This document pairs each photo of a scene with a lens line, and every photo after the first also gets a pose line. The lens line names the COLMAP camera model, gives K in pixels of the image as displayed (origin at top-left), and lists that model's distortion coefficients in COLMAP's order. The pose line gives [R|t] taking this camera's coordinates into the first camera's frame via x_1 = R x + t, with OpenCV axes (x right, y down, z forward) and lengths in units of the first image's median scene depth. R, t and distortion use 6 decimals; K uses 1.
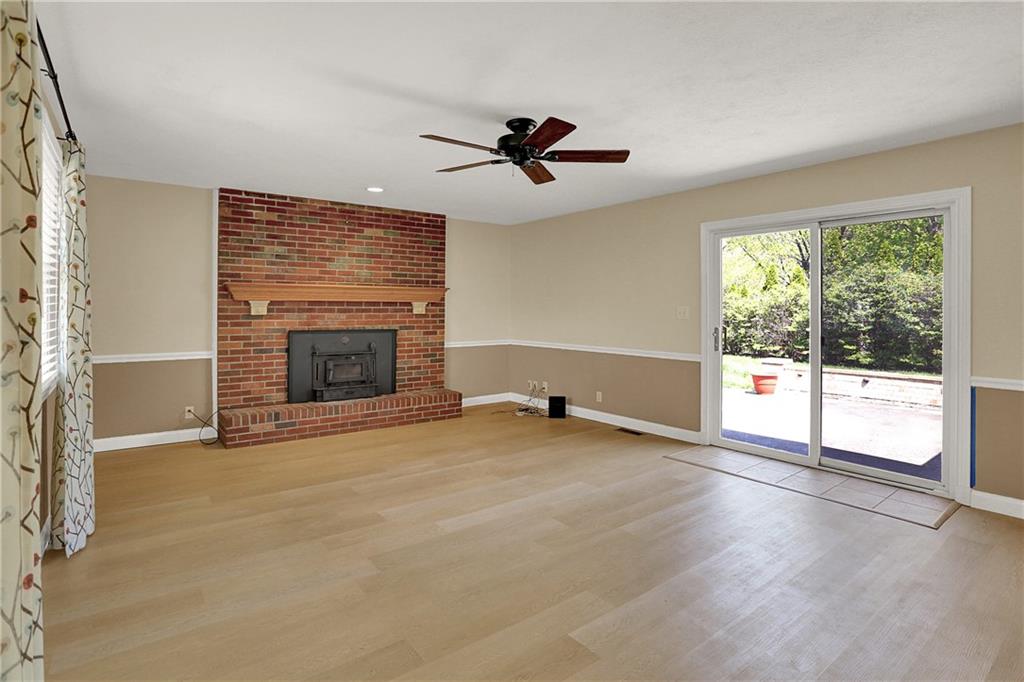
lens RADIAL K [[516.3, 0, 506.1], [0, 516.3, 305.0], [0, 0, 1]] dist [-0.066353, 0.030692]
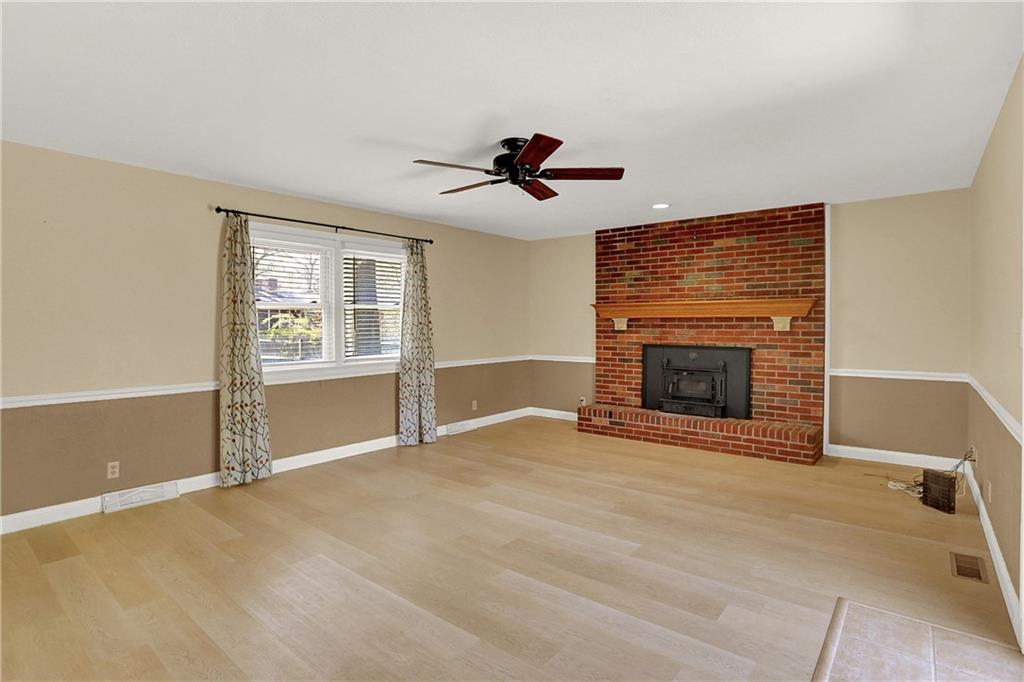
lens RADIAL K [[515.2, 0, 517.2], [0, 515.2, 332.7], [0, 0, 1]] dist [-0.066546, 0.029079]
pose [[0.244448, 0.012536, -0.969581, 0.602457], [0.007512, 0.999862, 0.014821, 0.005938], [0.969633, -0.010907, 0.244320, 0.446838]]
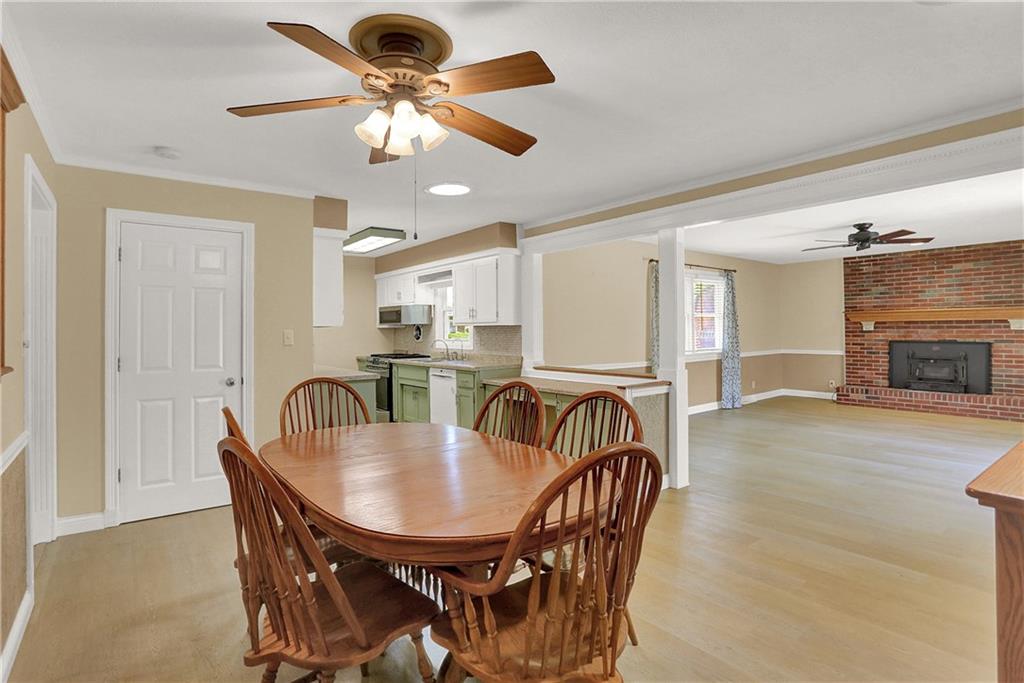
lens RADIAL K [[516.0, 0, 508.8], [0, 516.0, 323.6], [0, 0, 1]] dist [-0.068398, 0.029807]
pose [[0.019509, -0.016227, -0.999678, 1.054572], [0.012872, 0.999789, -0.015977, 0.008153], [0.999727, -0.012556, 0.019714, -0.177376]]
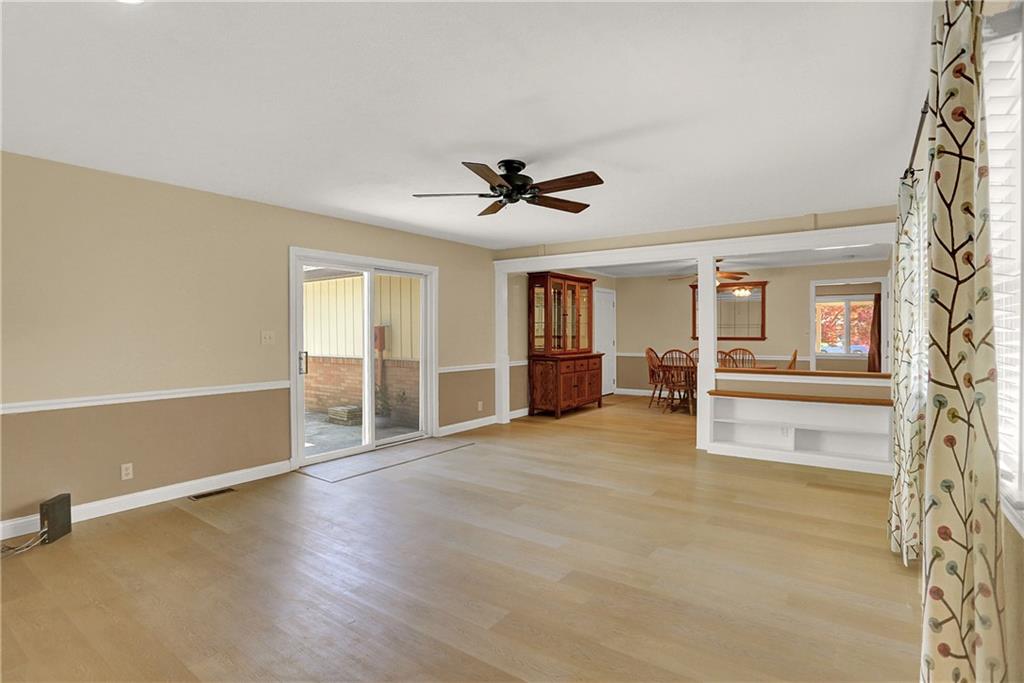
lens RADIAL K [[515.2, 0, 517.2], [0, 515.2, 333.2], [0, 0, 1]] dist [-0.066546, 0.029079]
pose [[-0.308422, -0.002236, 0.951247, -0.606114], [-0.002211, 0.999996, 0.001634, 0.004072], [-0.951247, -0.001599, -0.308425, 0.789565]]
